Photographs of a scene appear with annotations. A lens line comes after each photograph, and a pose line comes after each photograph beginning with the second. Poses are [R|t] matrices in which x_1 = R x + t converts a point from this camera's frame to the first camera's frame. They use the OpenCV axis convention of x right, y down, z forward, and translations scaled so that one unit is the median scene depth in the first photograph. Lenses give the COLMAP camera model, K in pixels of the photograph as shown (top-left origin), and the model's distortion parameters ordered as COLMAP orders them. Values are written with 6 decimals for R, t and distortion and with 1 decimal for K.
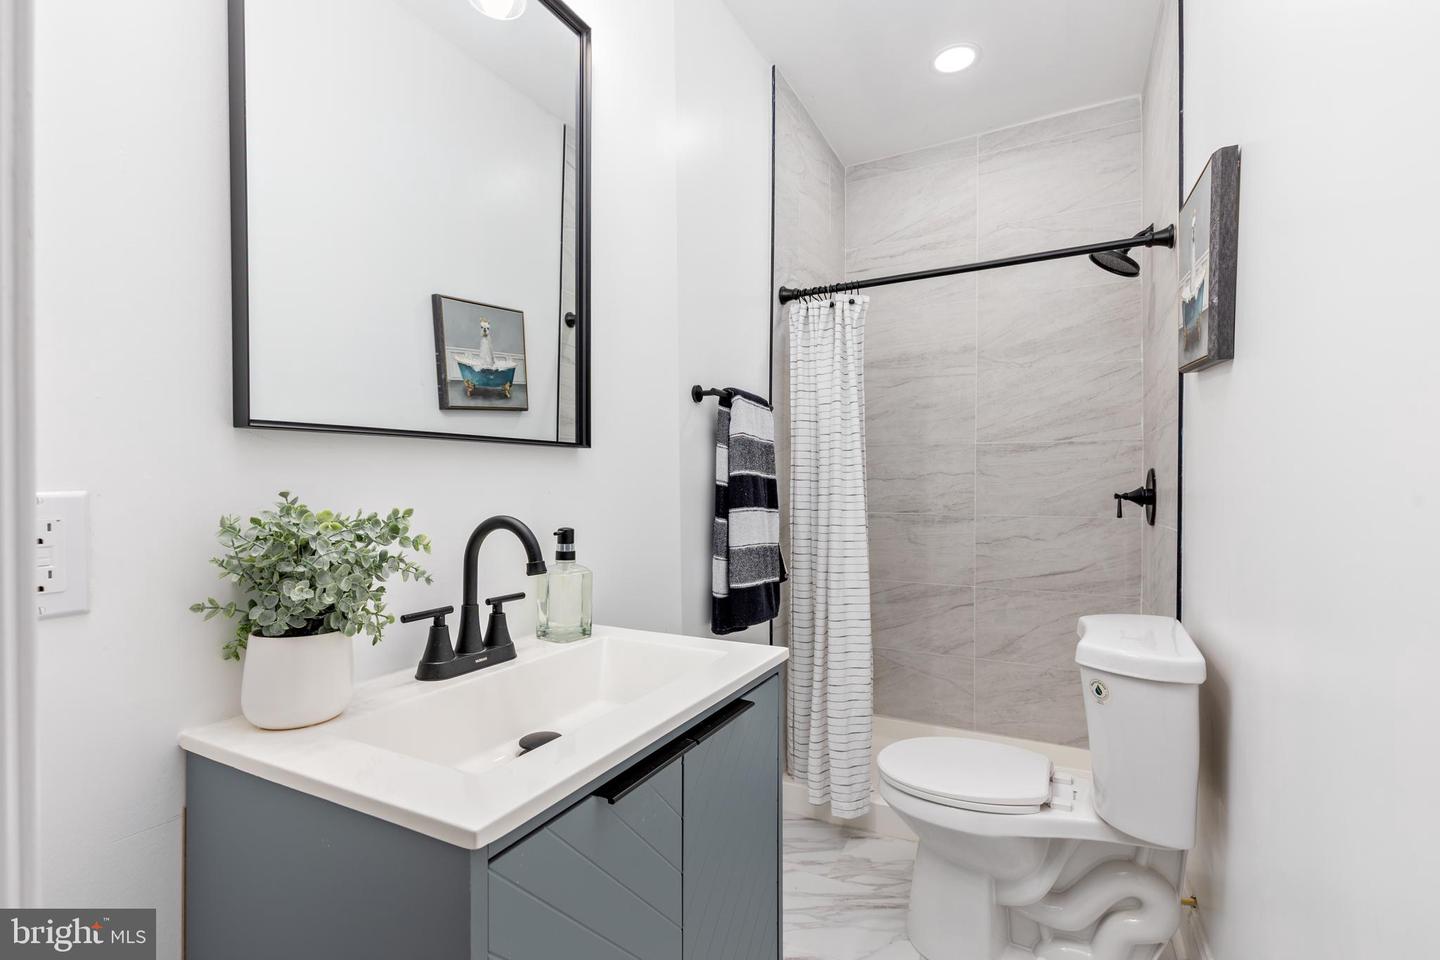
lens RADIAL K [[648.1, 0, 729.4], [0, 648.1, 488.5], [0, 0, 1]] dist [0.007838, -0.000953]
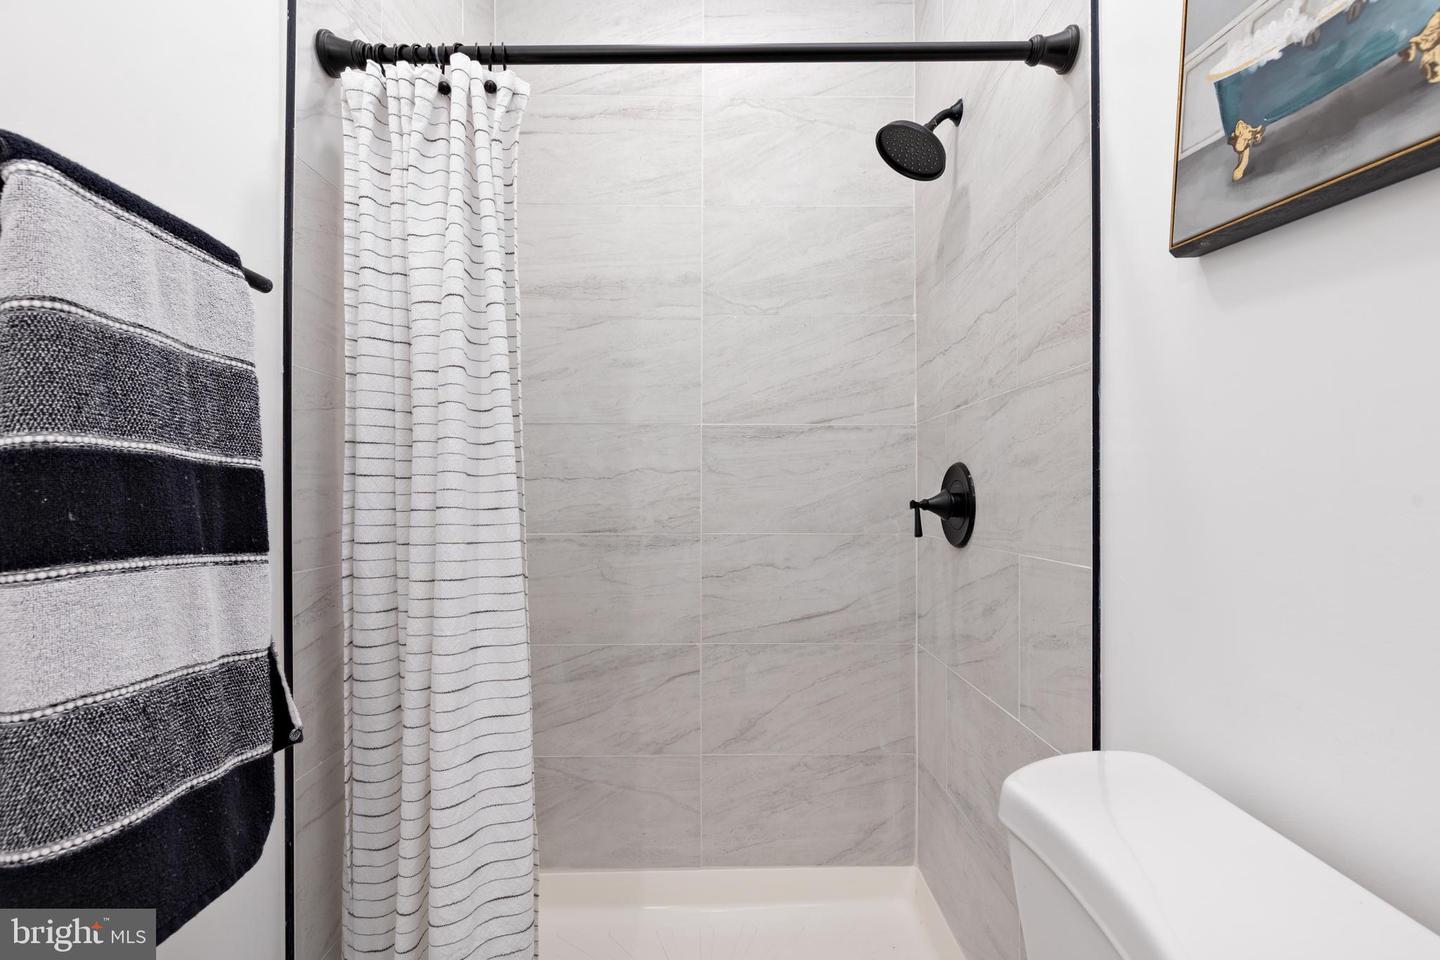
lens RADIAL K [[648.1, 0, 729.4], [0, 648.1, 488.5], [0, 0, 1]] dist [0.007838, -0.000953]
pose [[0.882074, -0.000080, 0.471111, 0.117201], [0.003472, 0.999974, -0.006332, -0.000879], [-0.471098, 0.007221, 0.882051, 0.500122]]
